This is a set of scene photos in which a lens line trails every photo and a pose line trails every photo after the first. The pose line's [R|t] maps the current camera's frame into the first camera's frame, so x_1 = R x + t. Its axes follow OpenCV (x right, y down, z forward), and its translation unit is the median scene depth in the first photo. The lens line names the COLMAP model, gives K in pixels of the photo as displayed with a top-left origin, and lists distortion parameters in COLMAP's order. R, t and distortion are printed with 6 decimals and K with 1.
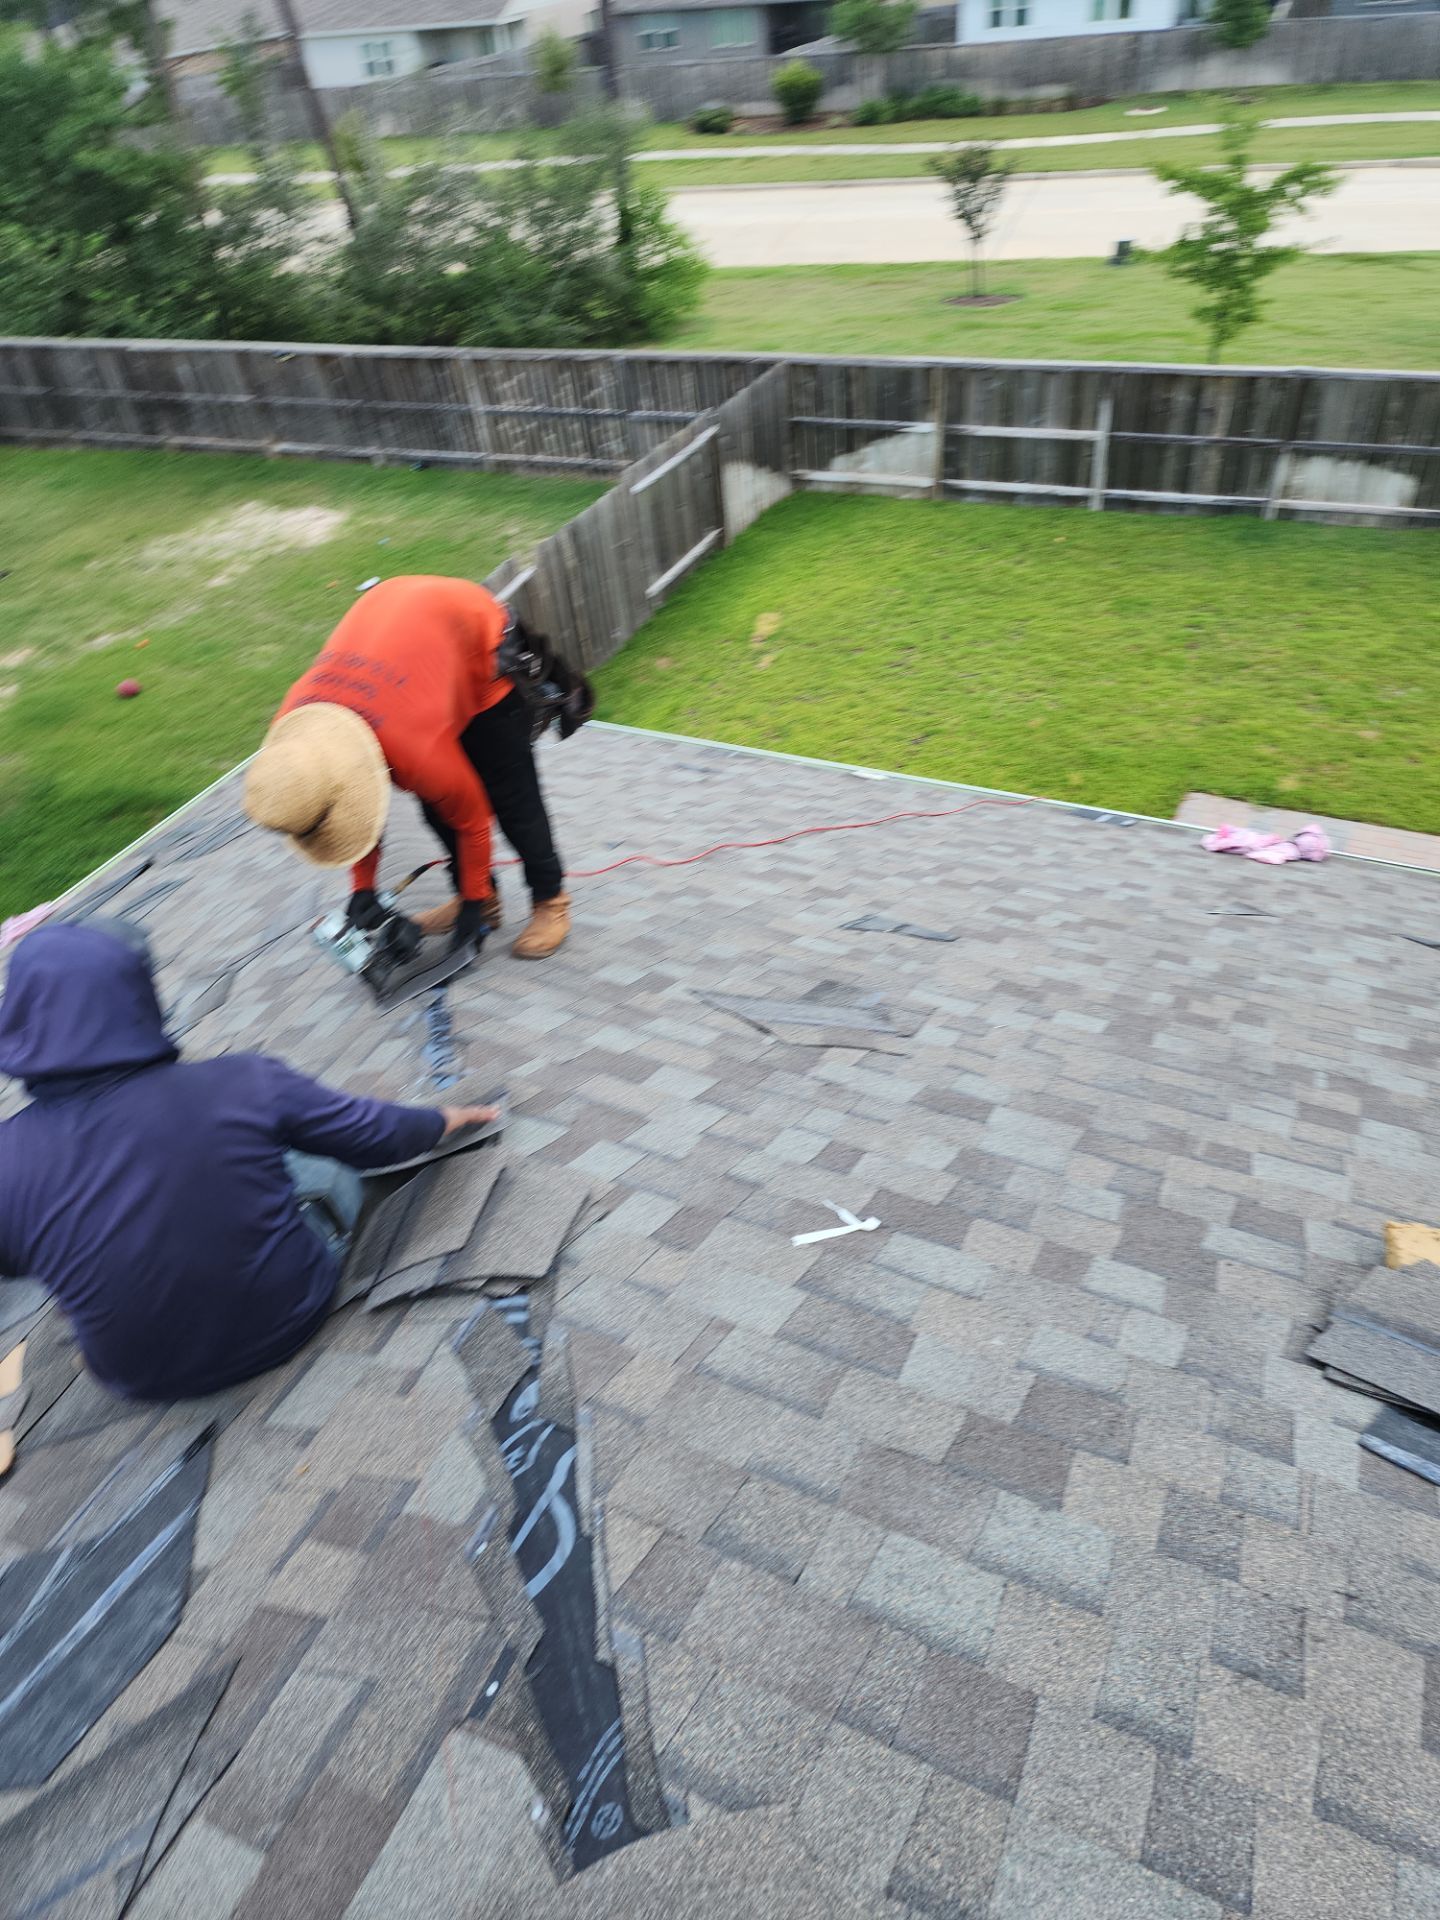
lens RADIAL K [[1226.6, 0, 717.9], [0, 1226.6, 961.8], [0, 0, 1]] dist [0.063907, -0.032046]
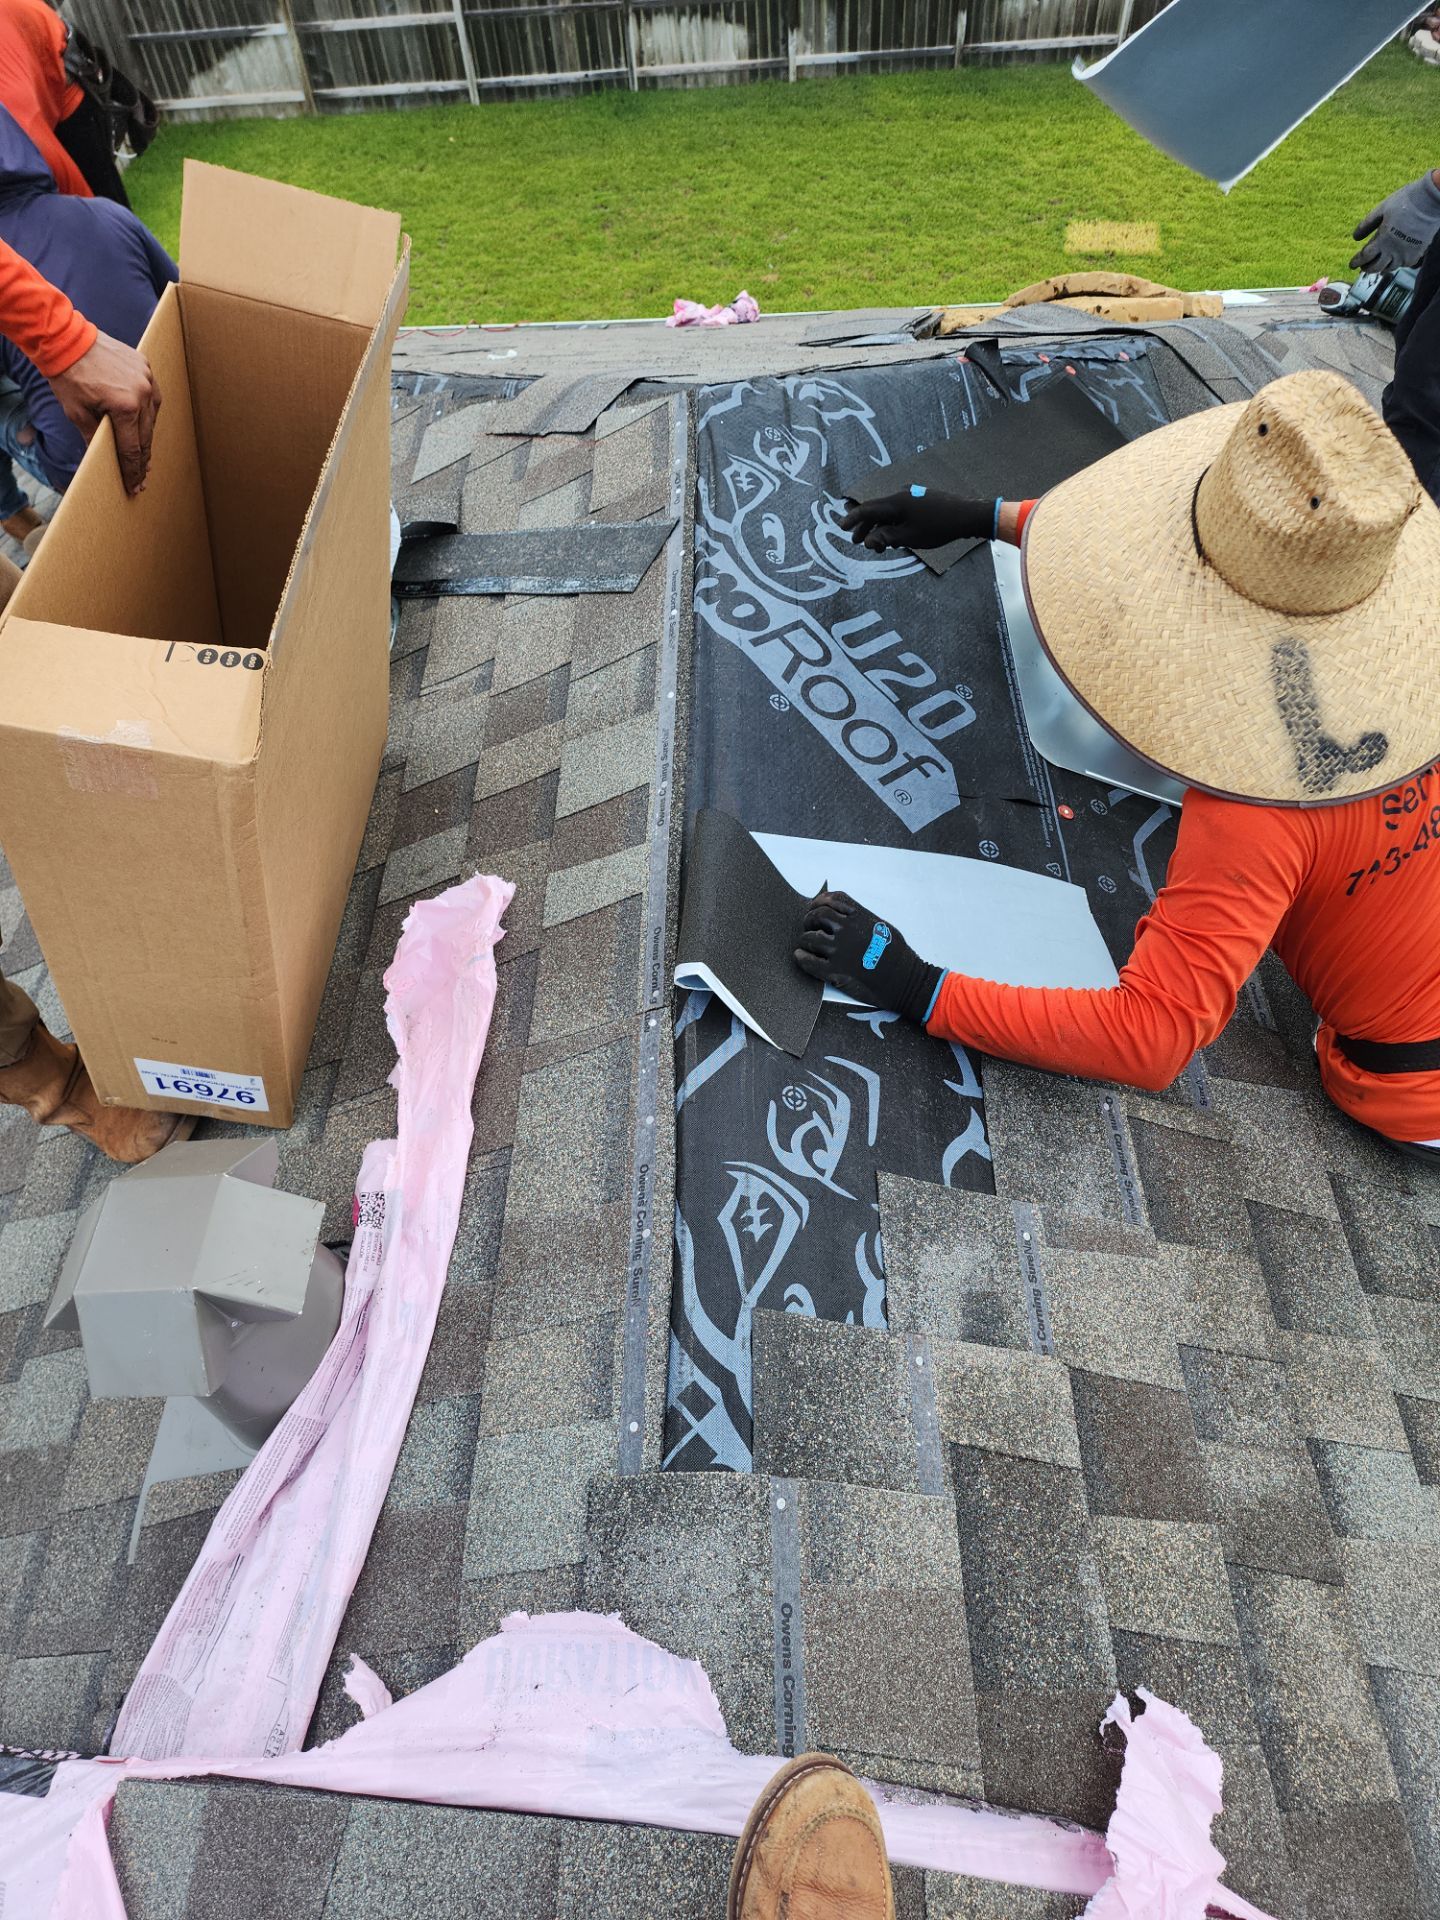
lens RADIAL K [[1226.6, 0, 688.5], [0, 1226.6, 931.6], [0, 0, 1]] dist [0.063907, -0.032046]
pose [[0.898537, -0.333096, 0.285795, -0.056977], [0.276658, 0.935362, 0.220361, 0.090383], [-0.340723, -0.118935, 0.932610, -0.086379]]
